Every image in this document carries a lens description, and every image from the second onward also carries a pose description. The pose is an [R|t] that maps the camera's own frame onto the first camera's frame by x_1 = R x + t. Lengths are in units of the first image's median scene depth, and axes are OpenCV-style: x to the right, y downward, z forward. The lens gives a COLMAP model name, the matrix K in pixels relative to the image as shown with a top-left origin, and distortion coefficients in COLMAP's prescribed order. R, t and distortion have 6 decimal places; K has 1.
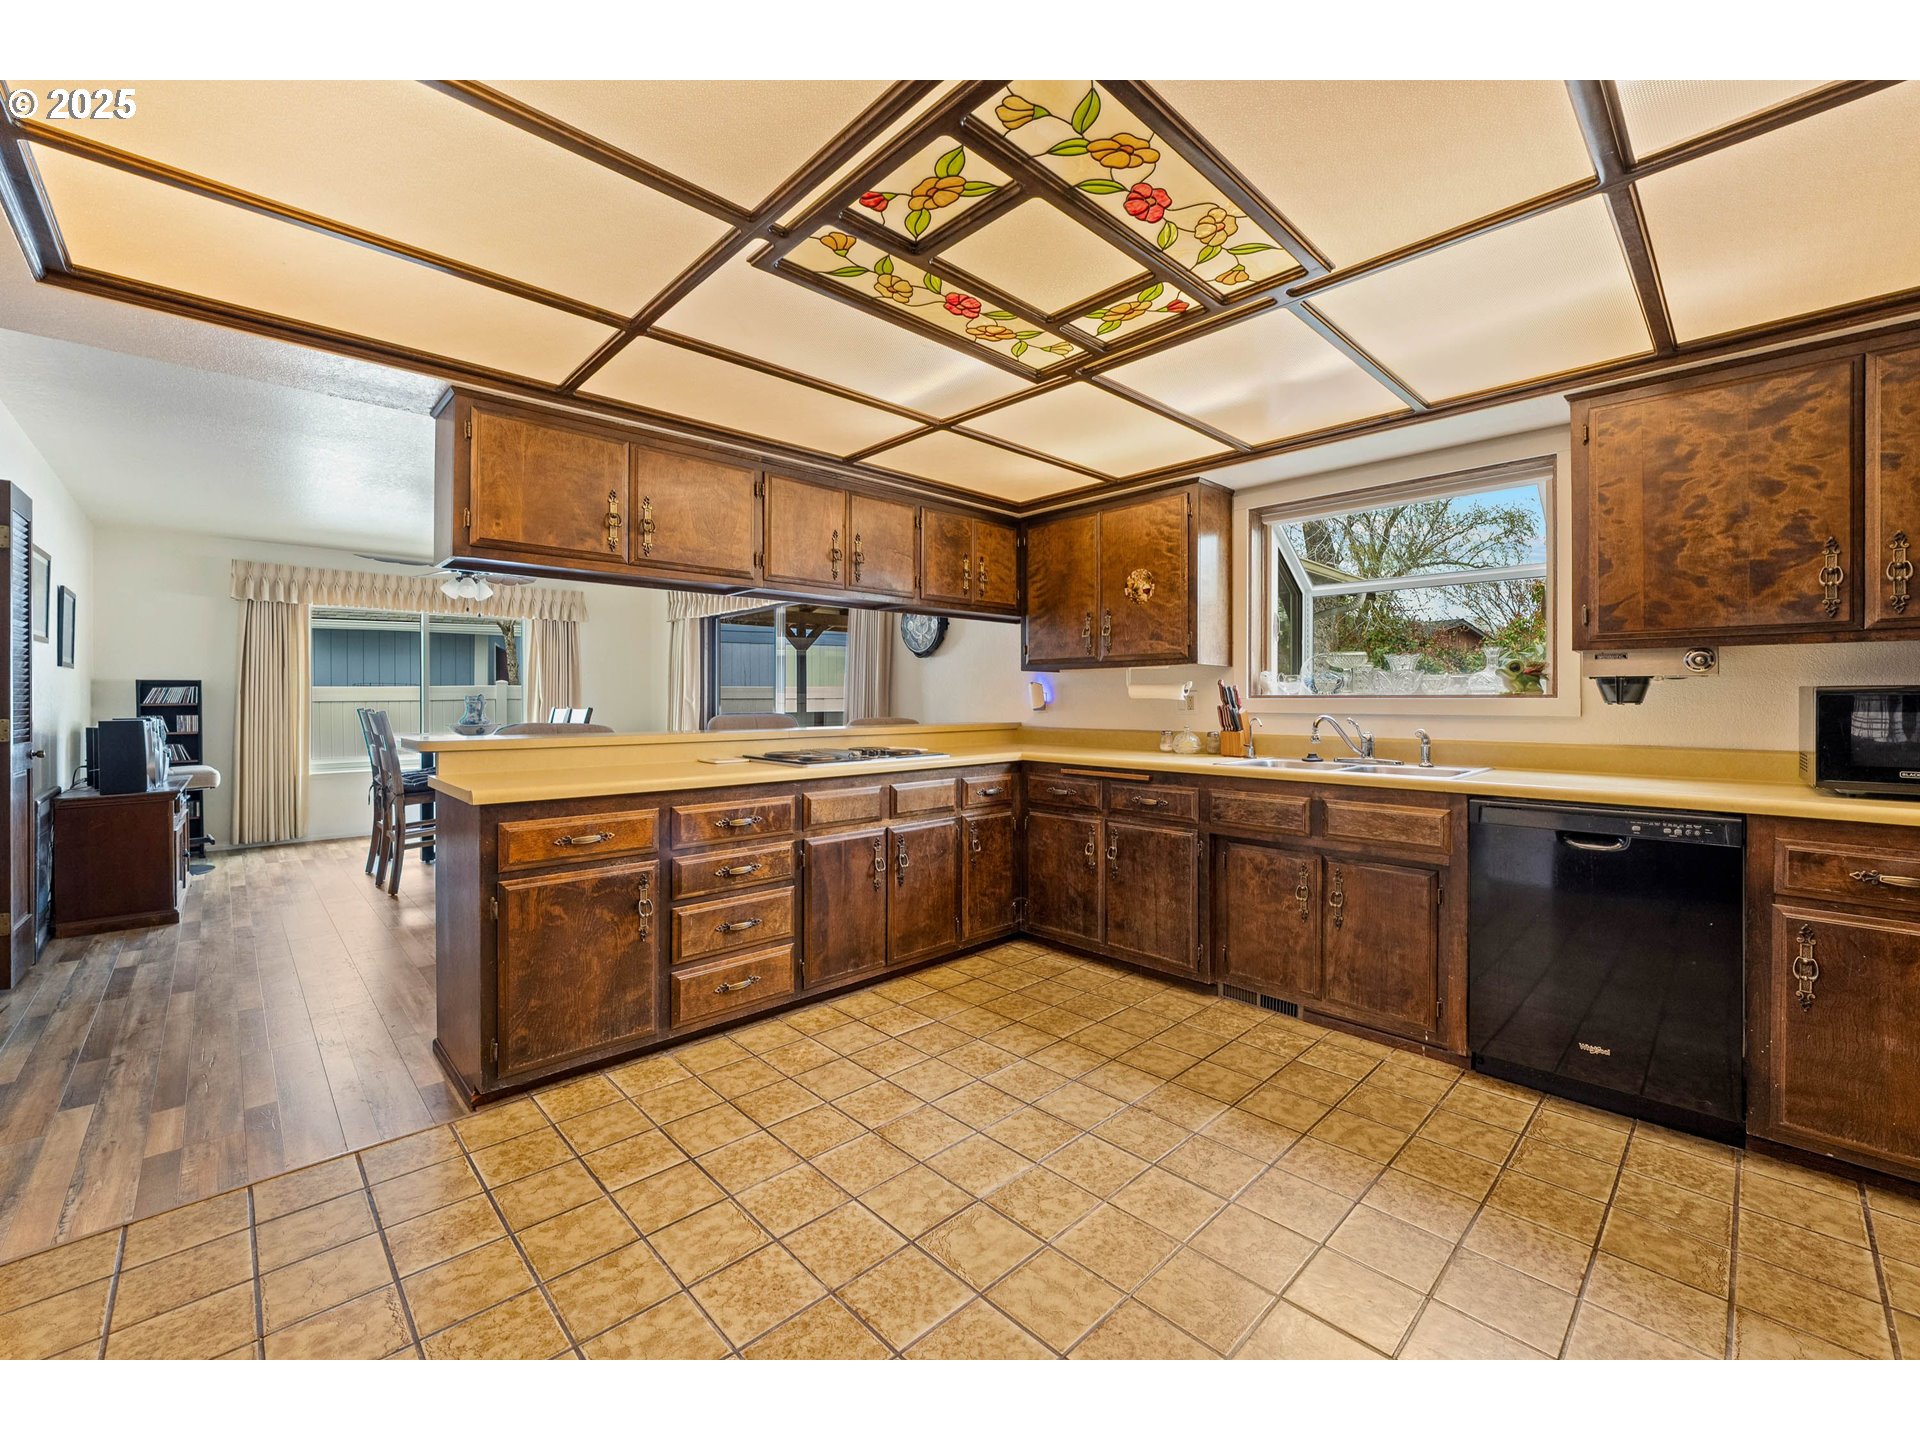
lens RADIAL K [[780.3, 0, 963.3], [0, 780.3, 709.1], [0, 0, 1]] dist [-0.016805, 0.001095]
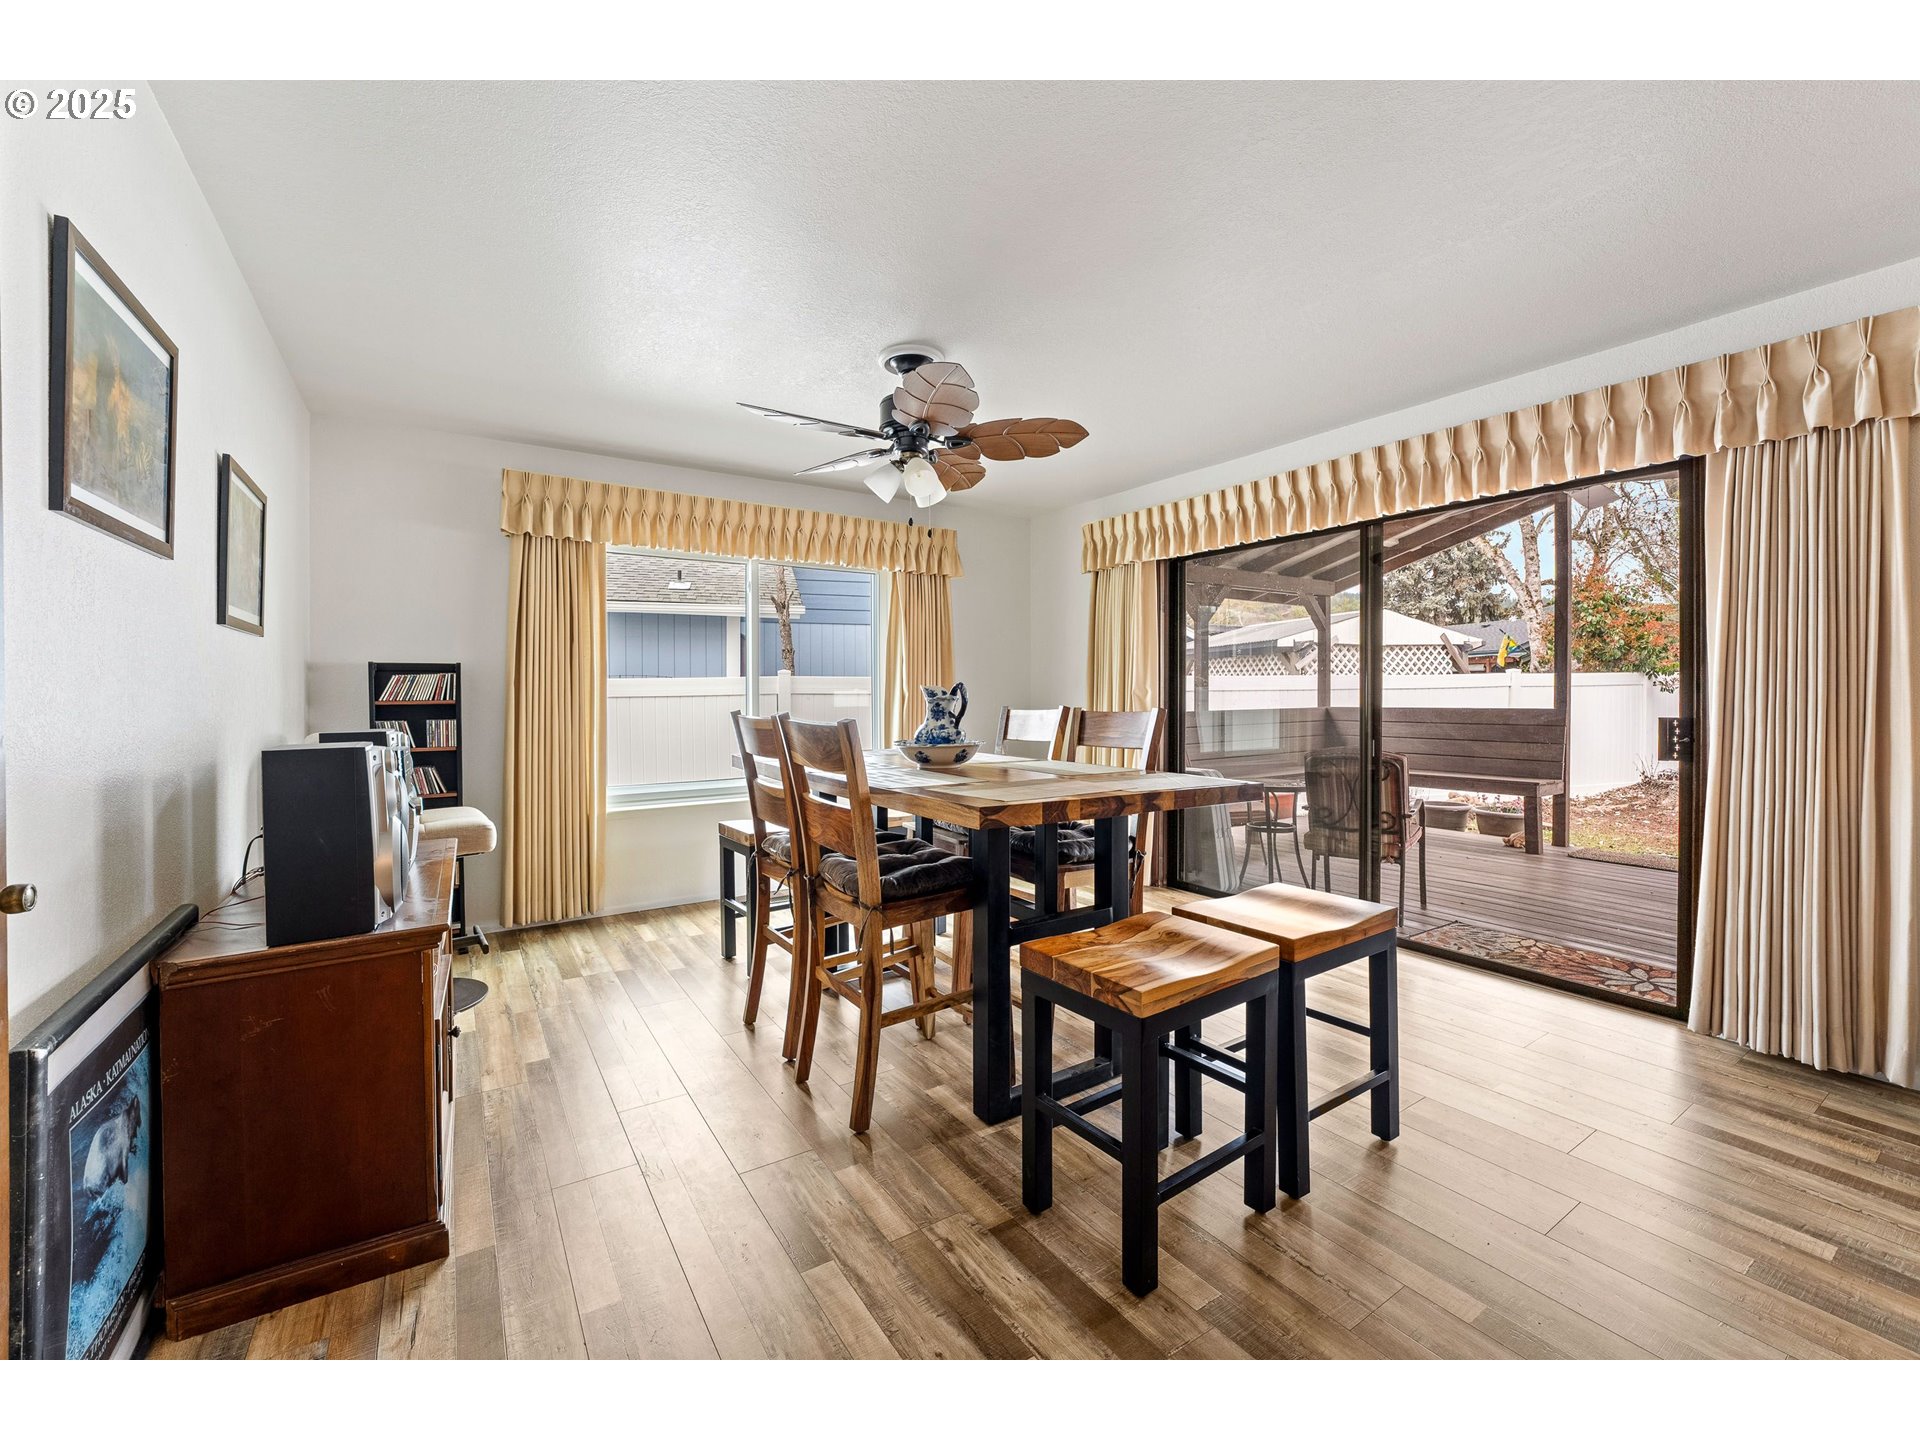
lens RADIAL K [[780.3, 0, 959.3], [0, 780.3, 704.7], [0, 0, 1]] dist [-0.016805, 0.001095]
pose [[0.982970, 0.001175, -0.183765, -0.482129], [-0.000522, 0.999993, 0.003604, -0.006770], [0.183768, -0.003447, 0.982964, 0.460100]]
